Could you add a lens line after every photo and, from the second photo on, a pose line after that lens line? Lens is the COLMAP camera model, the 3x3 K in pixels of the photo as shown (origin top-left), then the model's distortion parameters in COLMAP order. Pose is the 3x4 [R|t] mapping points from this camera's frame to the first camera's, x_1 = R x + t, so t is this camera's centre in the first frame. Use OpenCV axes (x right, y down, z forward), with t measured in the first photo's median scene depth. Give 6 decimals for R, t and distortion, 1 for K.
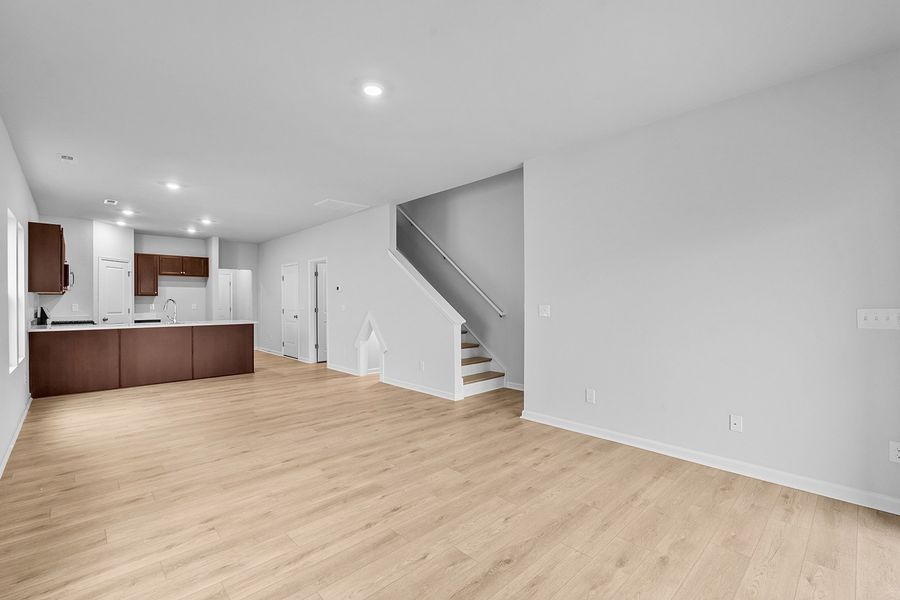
lens RADIAL K [[399.7, 0, 450.0], [0, 399.7, 300.0], [0, 0, 1]] dist [-0.002183, -0.000704]
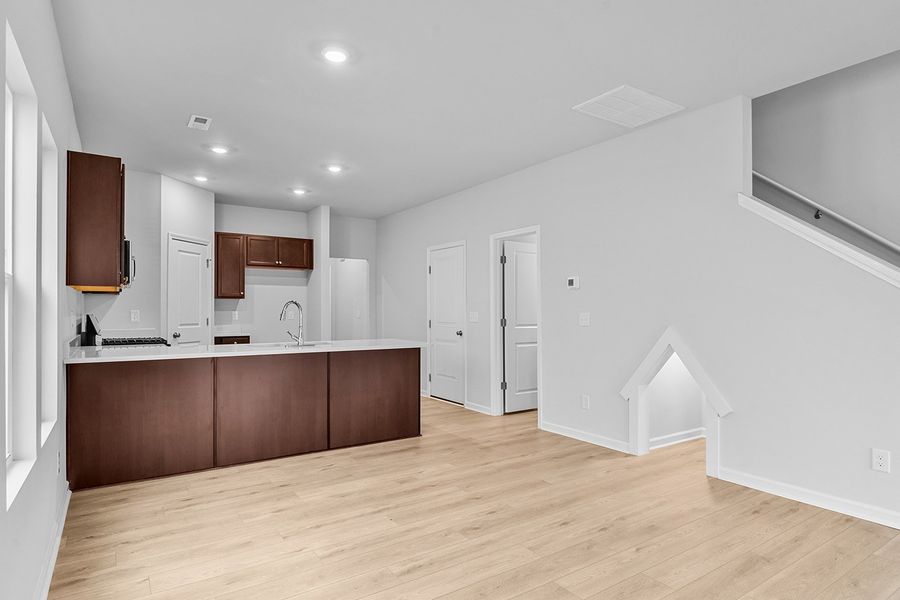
lens RADIAL K [[499.9, 0, 451.1], [0, 499.9, 308.0], [0, 0, 1]] dist [-0.001701, -0.000447]
pose [[0.985868, 0.002703, -0.167502, -0.420841], [-0.002947, 0.999995, -0.001211, 0.007774], [0.167498, 0.001688, 0.985871, 0.409772]]
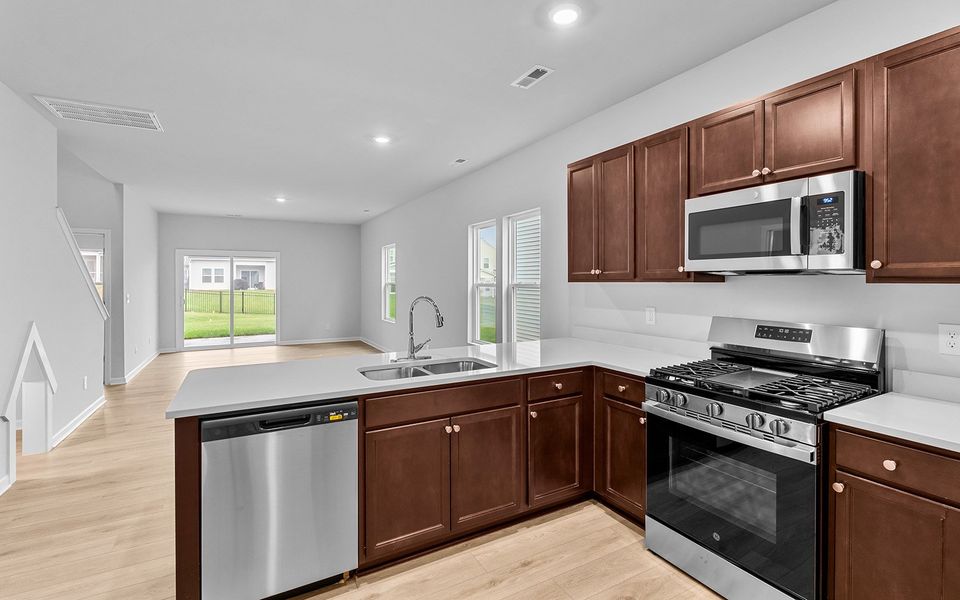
lens RADIAL K [[433.0, 0, 477.7], [0, 433.0, 282.5], [0, 0, 1]] dist [-0.001402, 0.000153]
pose [[-0.967166, 0.002746, 0.254132, -0.970317], [0.002999, 0.999995, 0.000608, -0.018920], [-0.254129, 0.001350, -0.967169, 1.578954]]
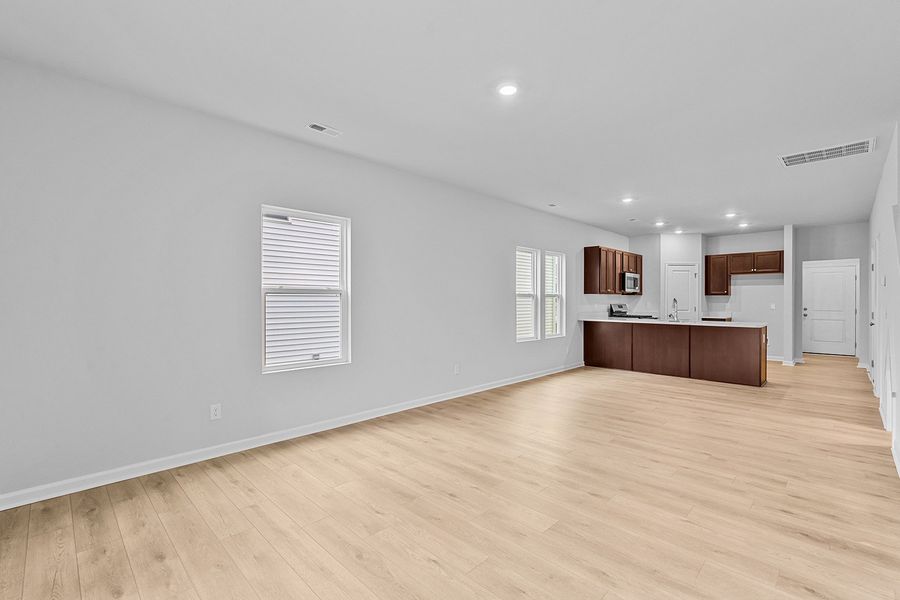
lens RADIAL K [[399.7, 0, 450.0], [0, 399.7, 300.0], [0, 0, 1]] dist [-0.002183, -0.000704]
pose [[0.028919, 0.002987, -0.999577, 0.405422], [0.000947, 0.999995, 0.003016, -0.002510], [0.999581, -0.001034, 0.028916, 0.415445]]
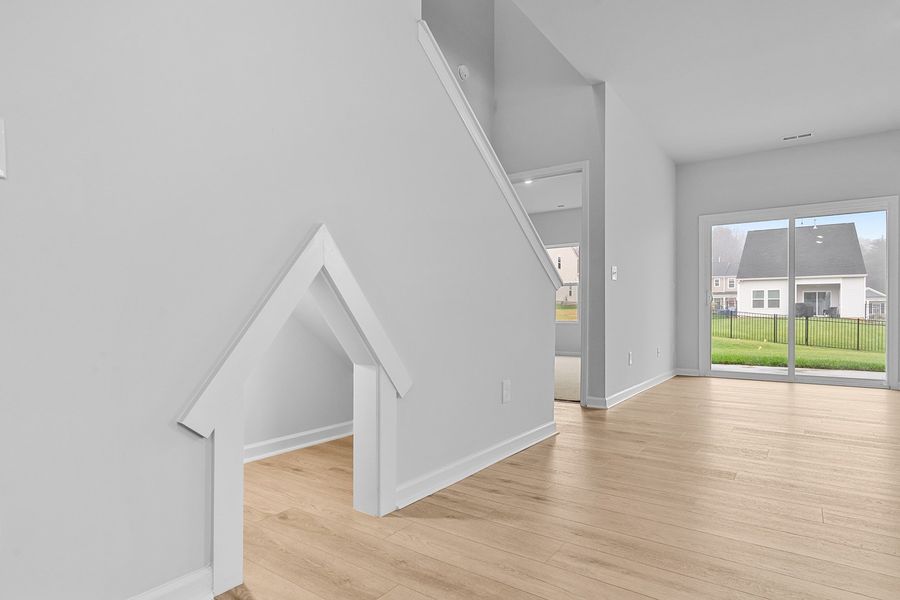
lens RADIAL K [[499.9, 0, 451.1], [0, 499.9, 308.0], [0, 0, 1]] dist [-0.001701, -0.000447]
pose [[-0.198535, 0.012840, 0.980010, -0.549291], [-0.005803, 0.999881, -0.014276, 0.088245], [-0.980077, -0.008522, -0.198437, 1.148761]]
